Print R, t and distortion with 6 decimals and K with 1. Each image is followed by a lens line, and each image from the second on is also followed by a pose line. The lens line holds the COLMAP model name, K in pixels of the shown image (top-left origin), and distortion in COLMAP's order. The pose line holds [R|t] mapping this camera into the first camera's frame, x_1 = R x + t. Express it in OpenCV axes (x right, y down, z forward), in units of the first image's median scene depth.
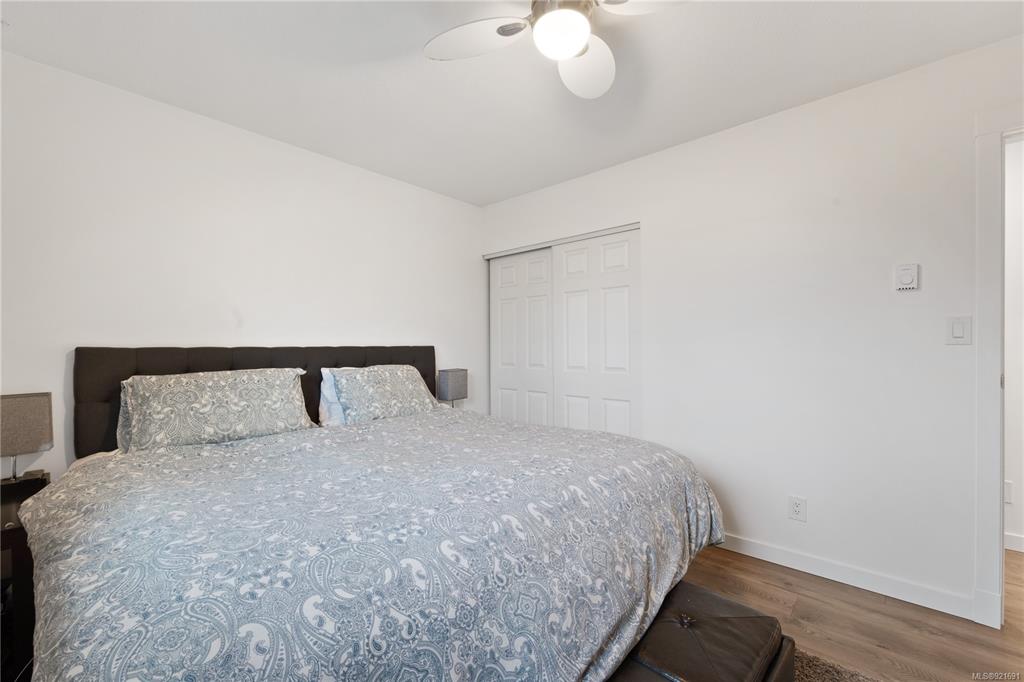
lens RADIAL K [[420.2, 0, 511.4], [0, 420.2, 347.9], [0, 0, 1]] dist [-0.001078, -0.000124]
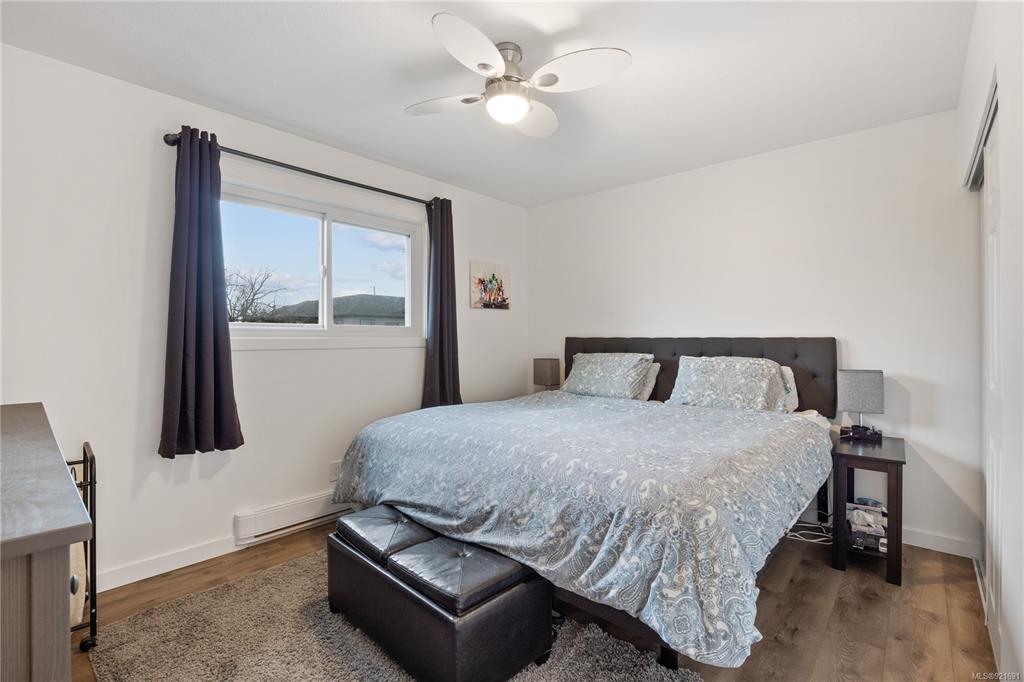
lens RADIAL K [[449.7, 0, 512.0], [0, 449.7, 341.0], [0, 0, 1]] dist [-0.000929, 0.000050]
pose [[0.020361, 0.012788, -0.999711, 1.054287], [-0.003061, 0.999914, 0.012728, -0.011145], [0.999788, 0.002801, 0.020399, 0.663229]]
